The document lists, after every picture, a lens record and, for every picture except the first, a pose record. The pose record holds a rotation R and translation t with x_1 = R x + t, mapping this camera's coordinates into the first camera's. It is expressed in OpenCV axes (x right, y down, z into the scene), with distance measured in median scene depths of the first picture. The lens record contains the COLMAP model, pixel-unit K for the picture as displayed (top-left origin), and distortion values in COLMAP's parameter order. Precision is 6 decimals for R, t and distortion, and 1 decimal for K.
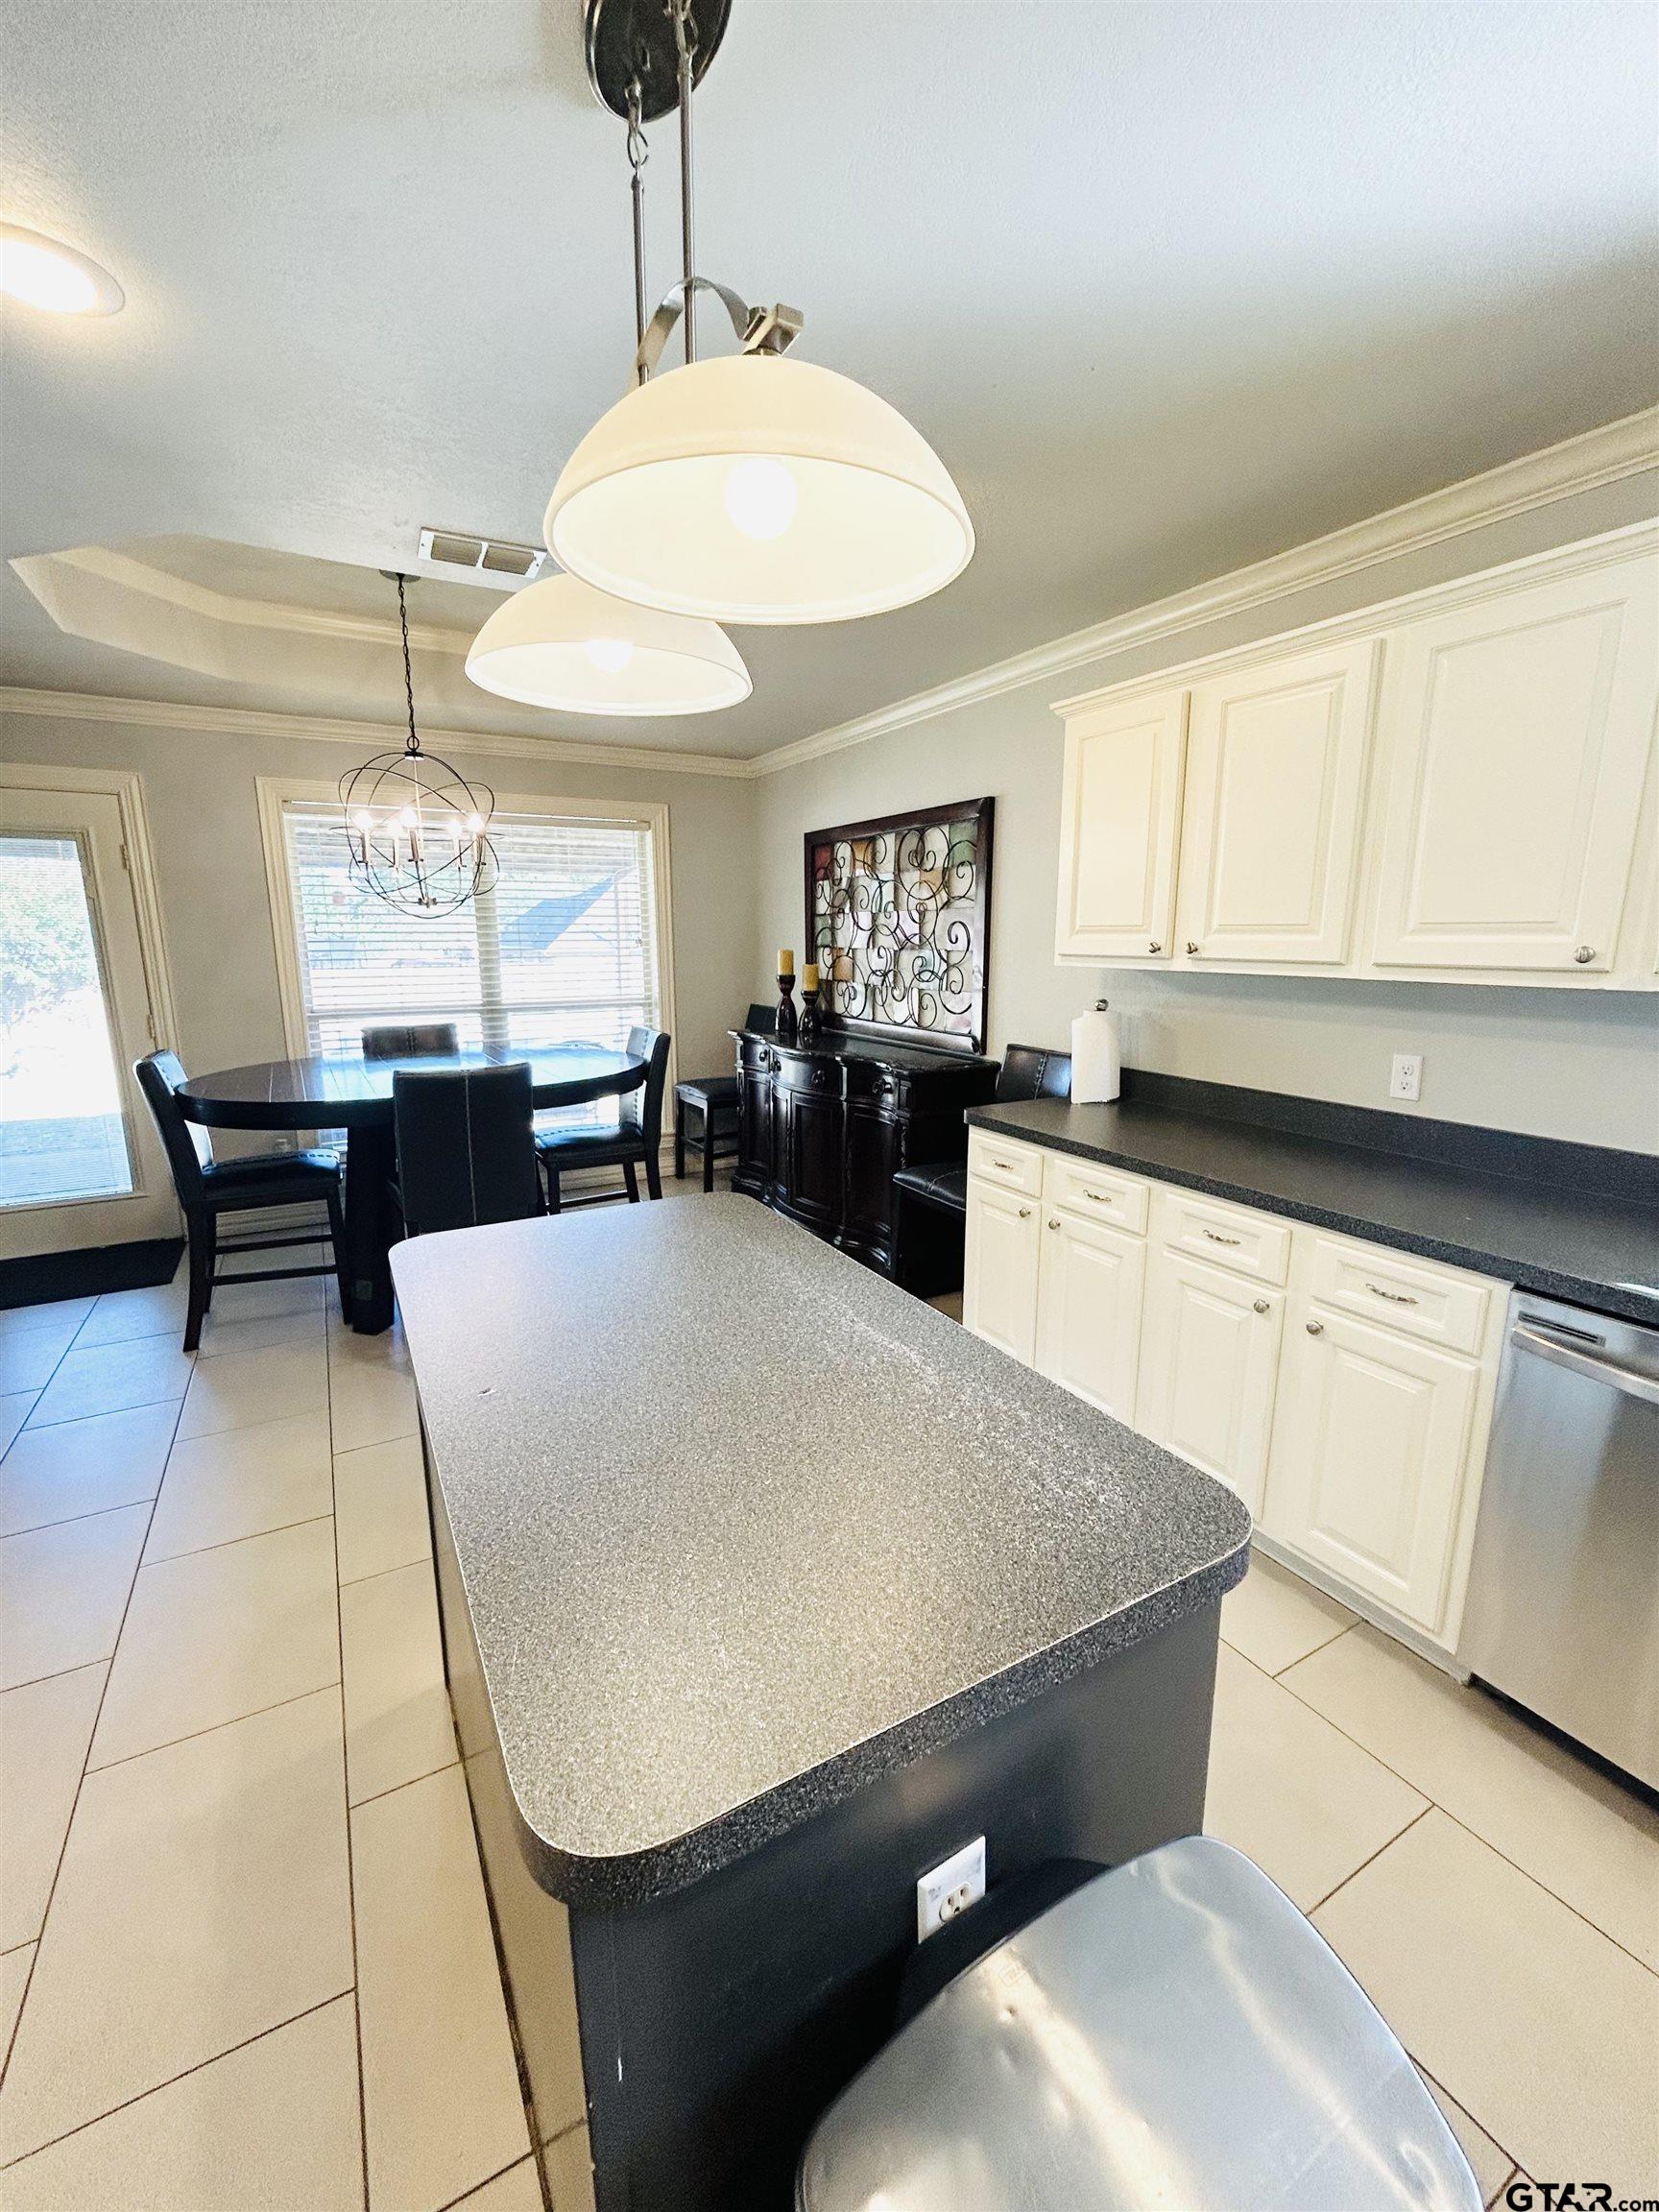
lens RADIAL K [[899.1, 0, 831.3], [0, 899.1, 1104.8], [0, 0, 1]] dist [-0.004054, 0.003228]
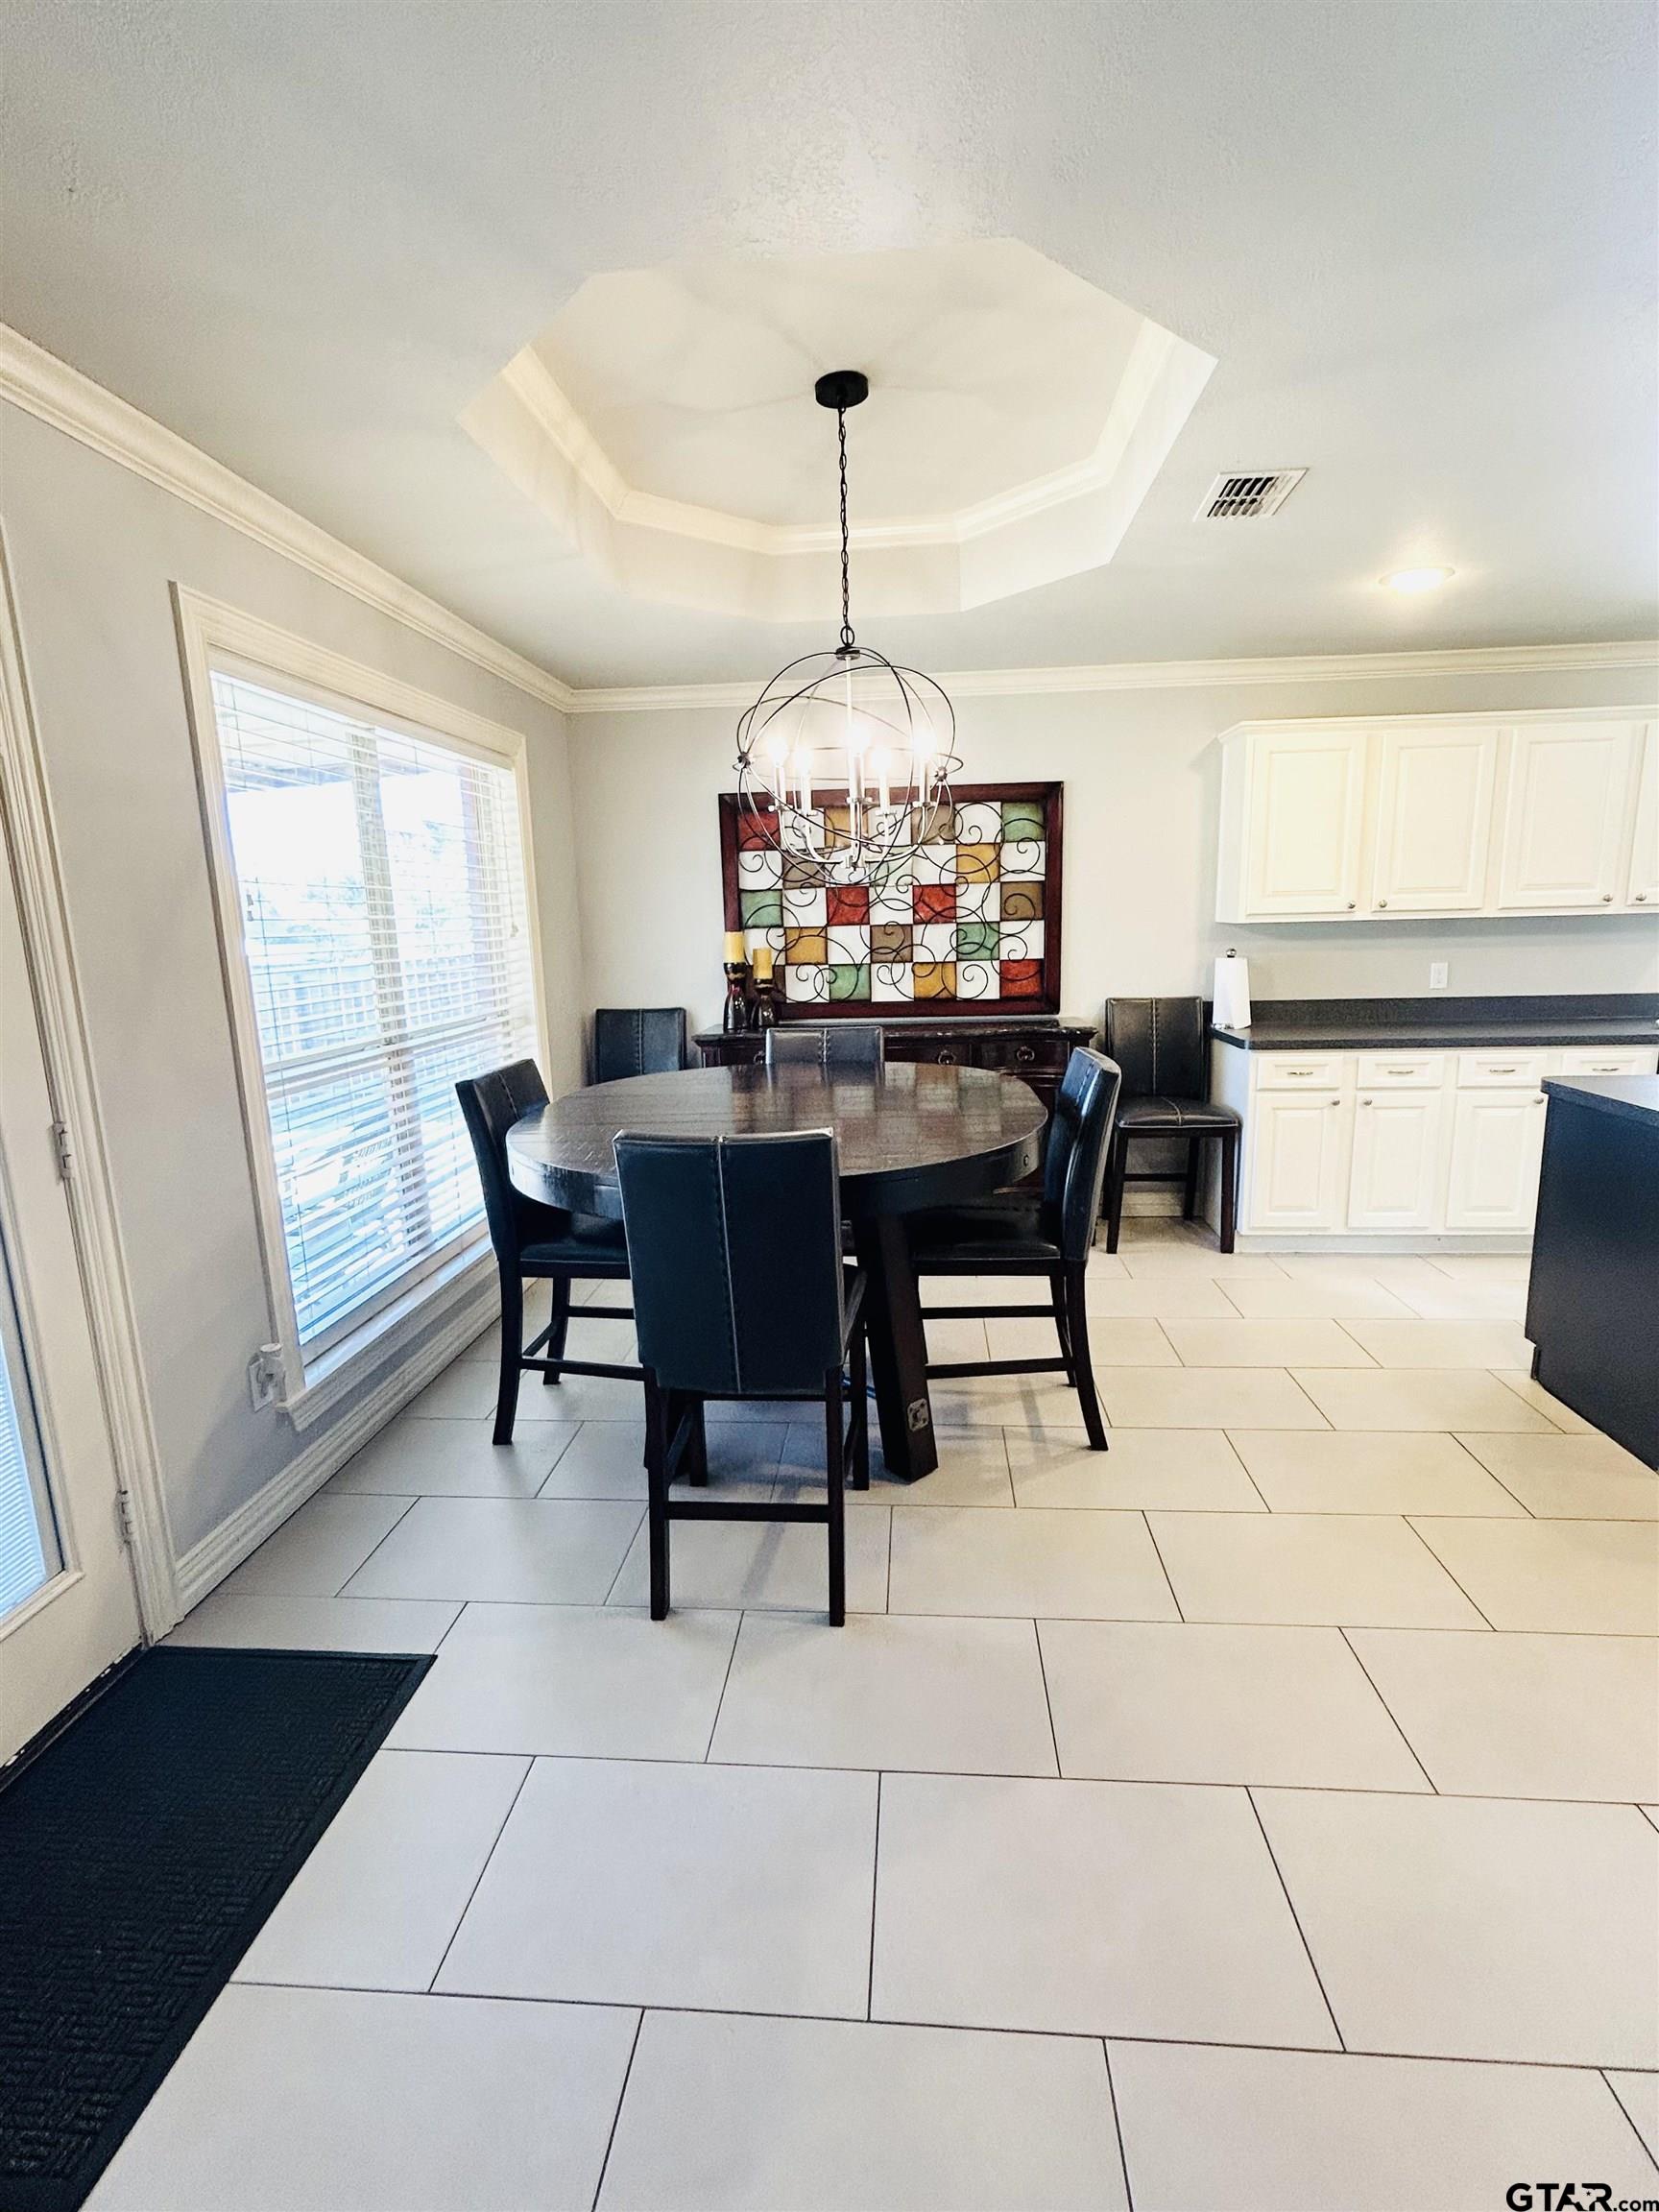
lens RADIAL K [[1013.9, 0, 818.4], [0, 1013.9, 1110.2], [0, 0, 1]] dist [-0.010614, -0.000393]
pose [[0.575009, -0.178560, 0.798424, -1.254898], [0.182690, 0.979275, 0.087436, -0.124536], [-0.797489, 0.095588, 0.595713, 0.618229]]
